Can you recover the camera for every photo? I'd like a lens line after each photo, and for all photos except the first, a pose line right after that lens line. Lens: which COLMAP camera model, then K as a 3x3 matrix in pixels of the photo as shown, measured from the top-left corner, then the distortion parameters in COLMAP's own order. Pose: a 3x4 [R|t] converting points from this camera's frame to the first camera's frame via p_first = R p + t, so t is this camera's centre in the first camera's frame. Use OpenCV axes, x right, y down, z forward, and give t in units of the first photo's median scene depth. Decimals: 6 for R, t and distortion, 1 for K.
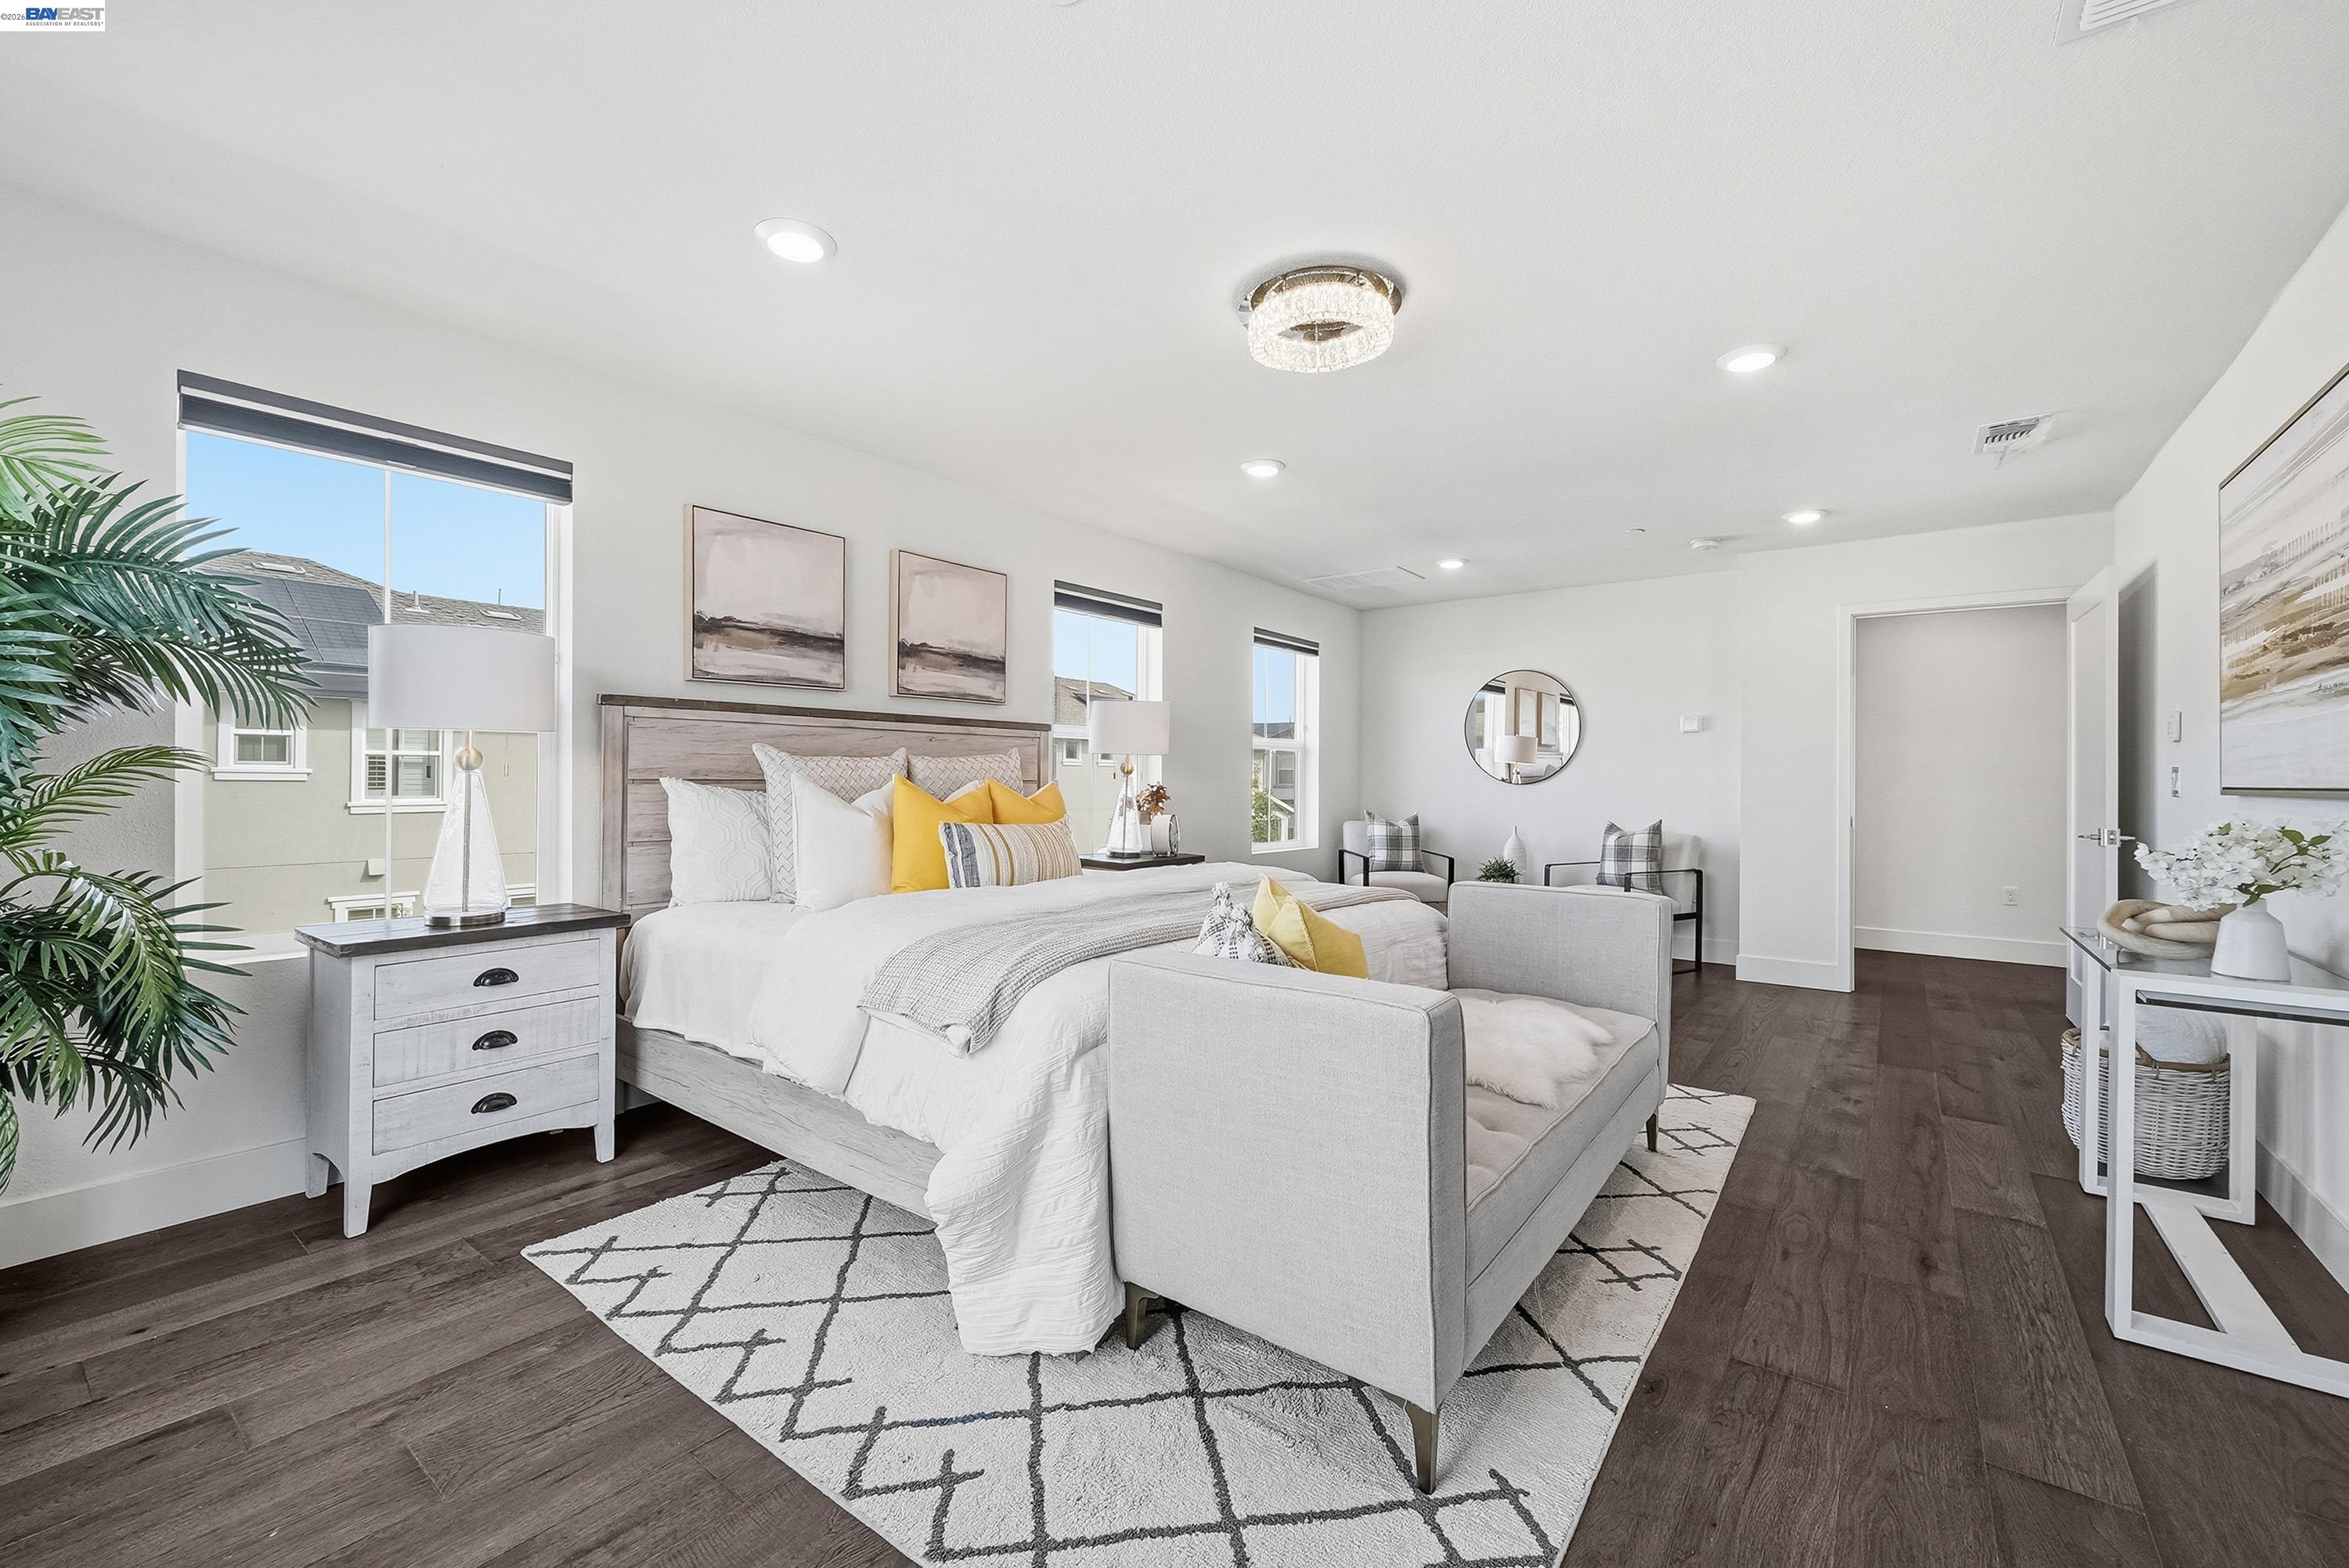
lens RADIAL K [[936.3, 0, 1187.0], [0, 936.3, 772.4], [0, 0, 1]] dist [-0.004316, 0.000196]
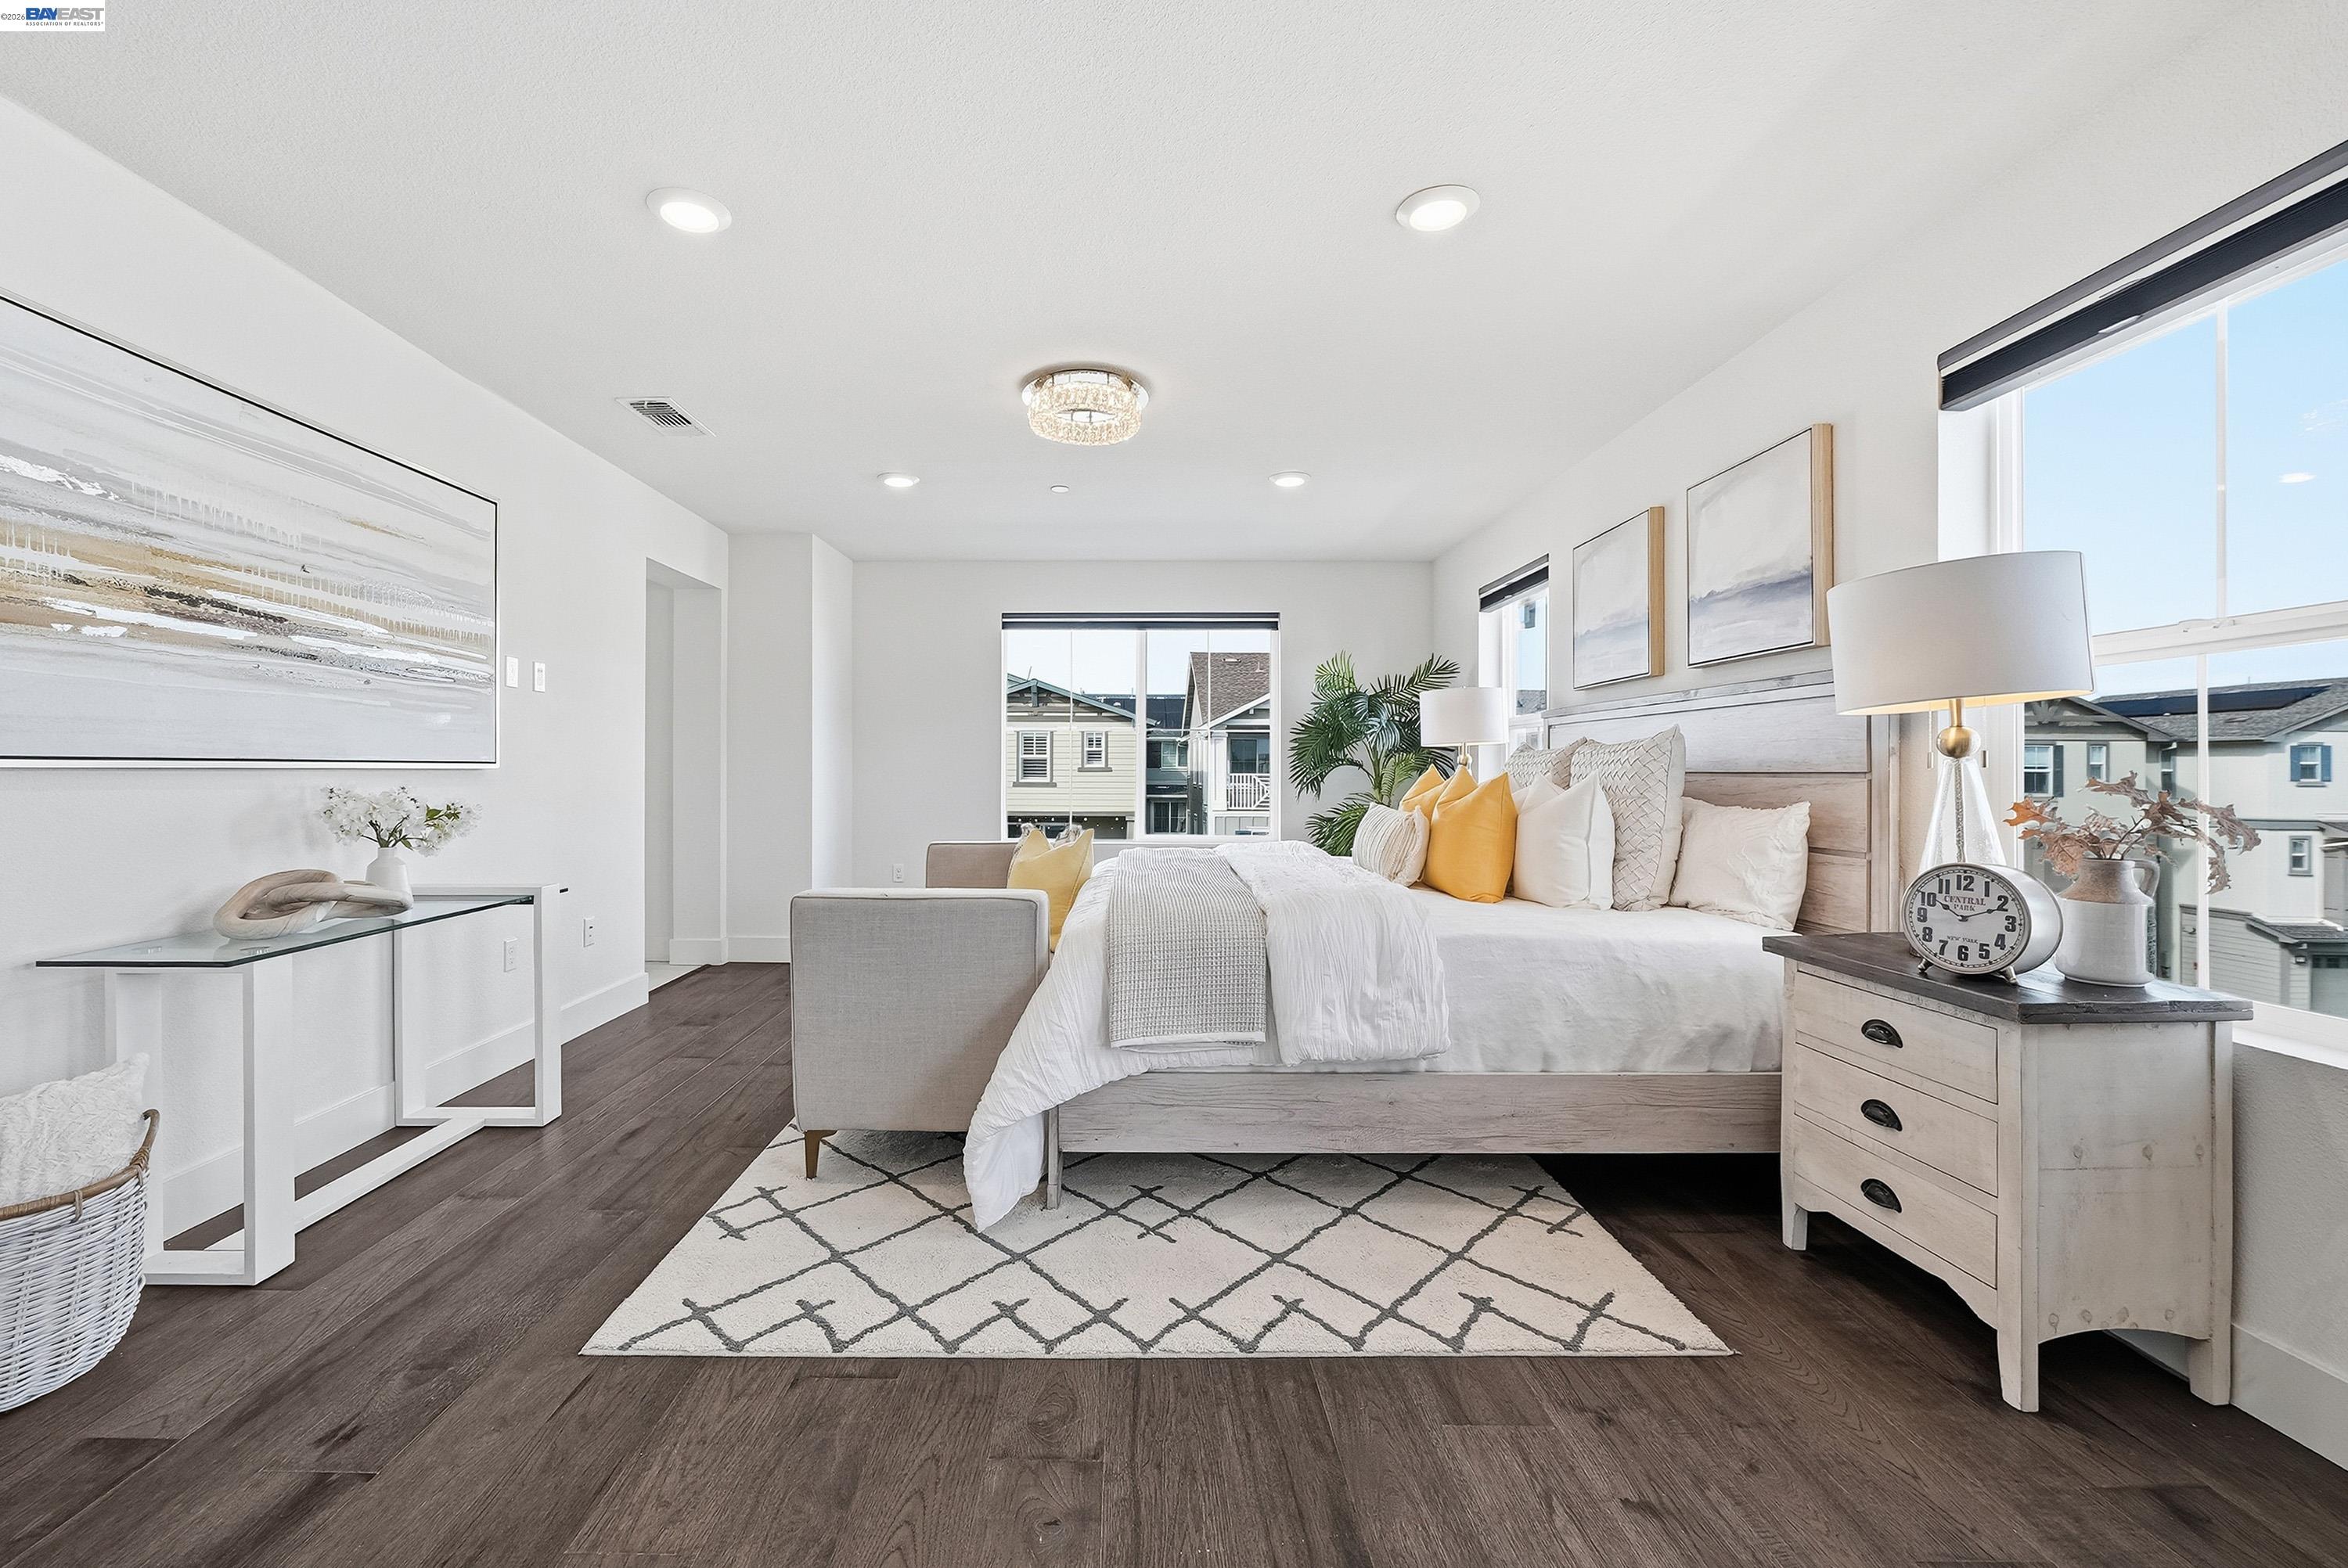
lens RADIAL K [[935.9, 0, 1155.1], [0, 935.9, 788.2], [0, 0, 1]] dist [-0.004316, 0.000196]
pose [[-0.774480, 0.005929, -0.632571, 0.588605], [-0.007309, 0.999805, 0.018320, 0.013877], [0.632556, 0.018812, -0.774286, 1.376592]]
